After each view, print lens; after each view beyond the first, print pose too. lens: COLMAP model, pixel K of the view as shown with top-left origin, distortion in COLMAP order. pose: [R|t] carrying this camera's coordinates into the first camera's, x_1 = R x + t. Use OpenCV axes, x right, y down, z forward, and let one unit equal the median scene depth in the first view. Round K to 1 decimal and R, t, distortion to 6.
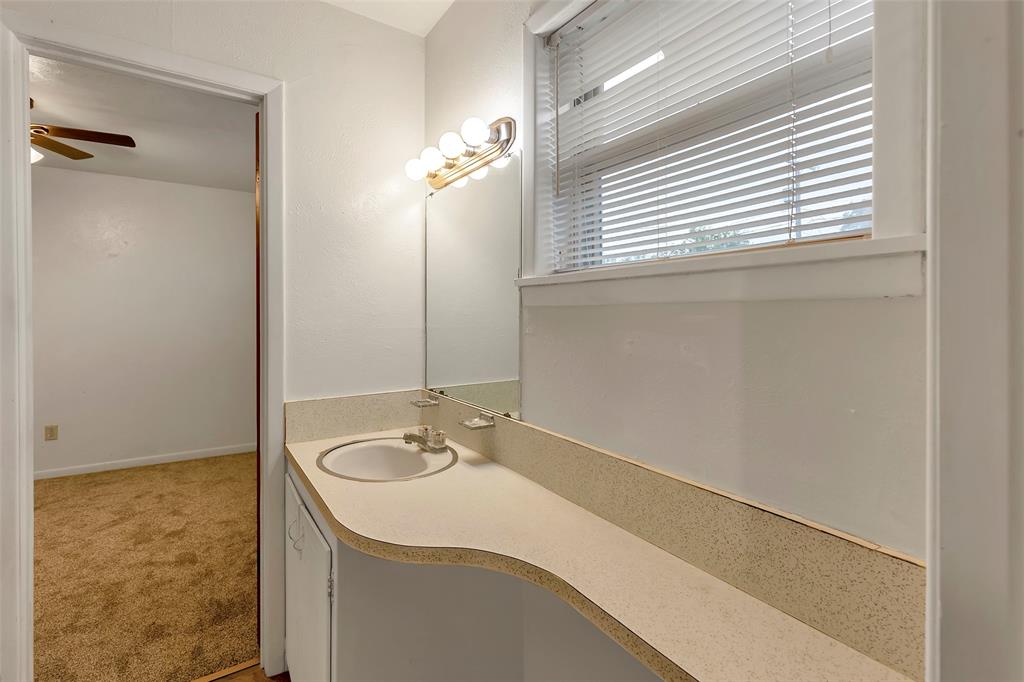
lens RADIAL K [[466.6, 0, 513.3], [0, 466.6, 316.0], [0, 0, 1]] dist [0.006659, -0.000411]
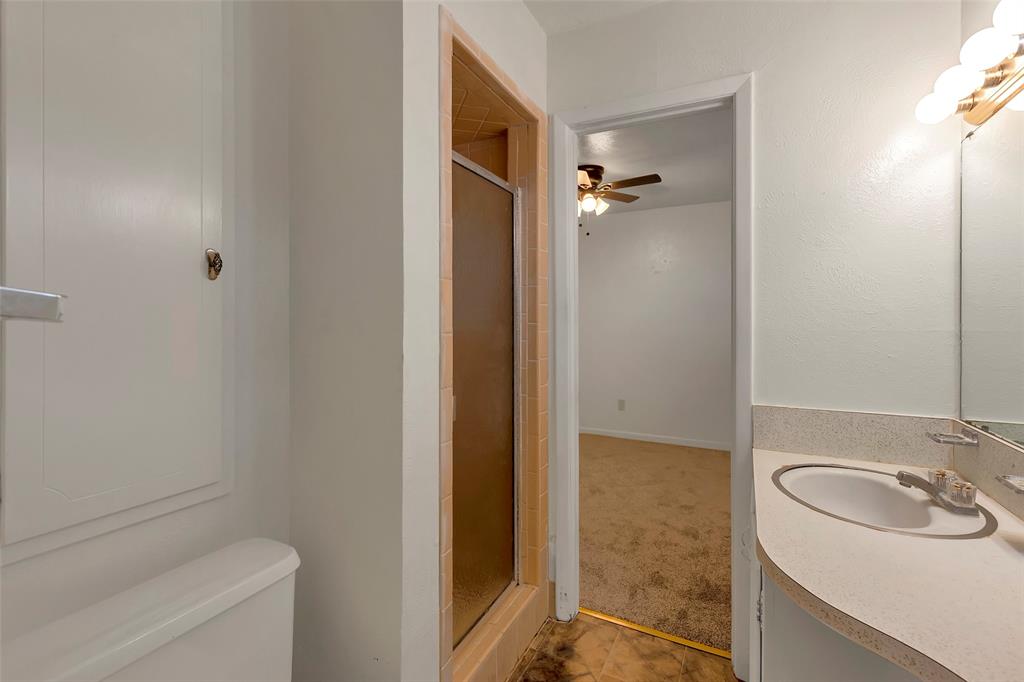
lens RADIAL K [[466.6, 0, 511.7], [0, 466.6, 323.4], [0, 0, 1]] dist [0.006659, -0.000411]
pose [[0.491749, 0.002368, -0.870734, 0.094342], [-0.002123, 0.999997, 0.001520, 0.014725], [0.870735, 0.001101, 0.491752, 0.082610]]
